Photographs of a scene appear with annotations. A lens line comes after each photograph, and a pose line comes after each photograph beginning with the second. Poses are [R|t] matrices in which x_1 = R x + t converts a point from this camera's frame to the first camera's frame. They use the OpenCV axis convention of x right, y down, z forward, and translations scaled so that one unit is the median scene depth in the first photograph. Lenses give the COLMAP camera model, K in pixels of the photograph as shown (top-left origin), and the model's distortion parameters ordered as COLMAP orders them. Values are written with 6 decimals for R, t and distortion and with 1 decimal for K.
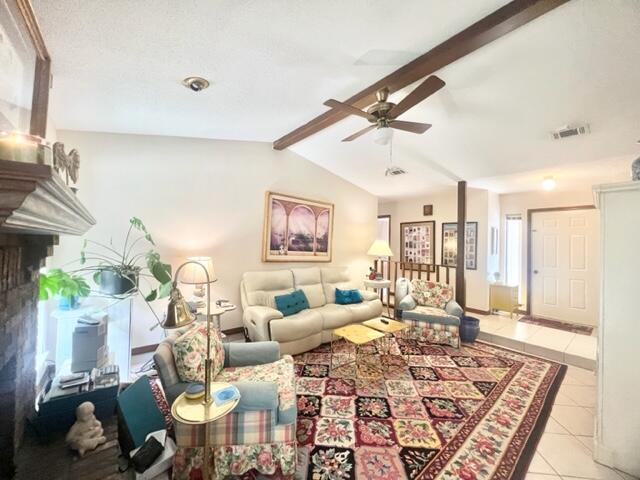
lens RADIAL K [[260.9, 0, 322.2], [0, 260.9, 240.2], [0, 0, 1]] dist [0.012139, 0.000390]
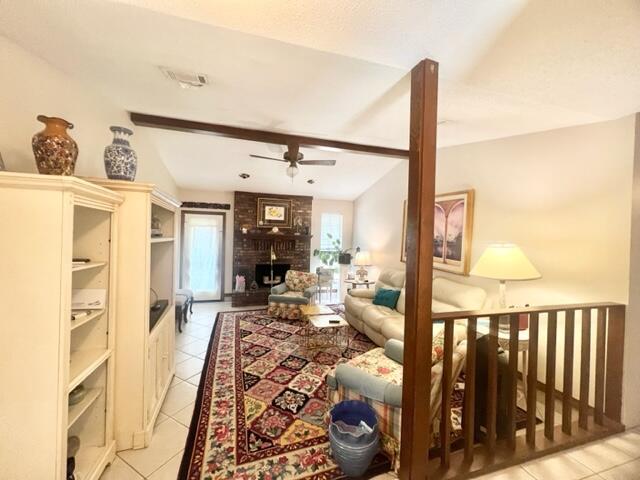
lens RADIAL K [[260.9, 0, 319.2], [0, 260.9, 238.8], [0, 0, 1]] dist [0.012139, 0.000390]
pose [[-0.405027, -0.024955, -0.913964, 1.455712], [-0.022387, 0.999598, -0.017372, 0.012474], [0.914031, 0.013424, -0.405423, 1.649782]]
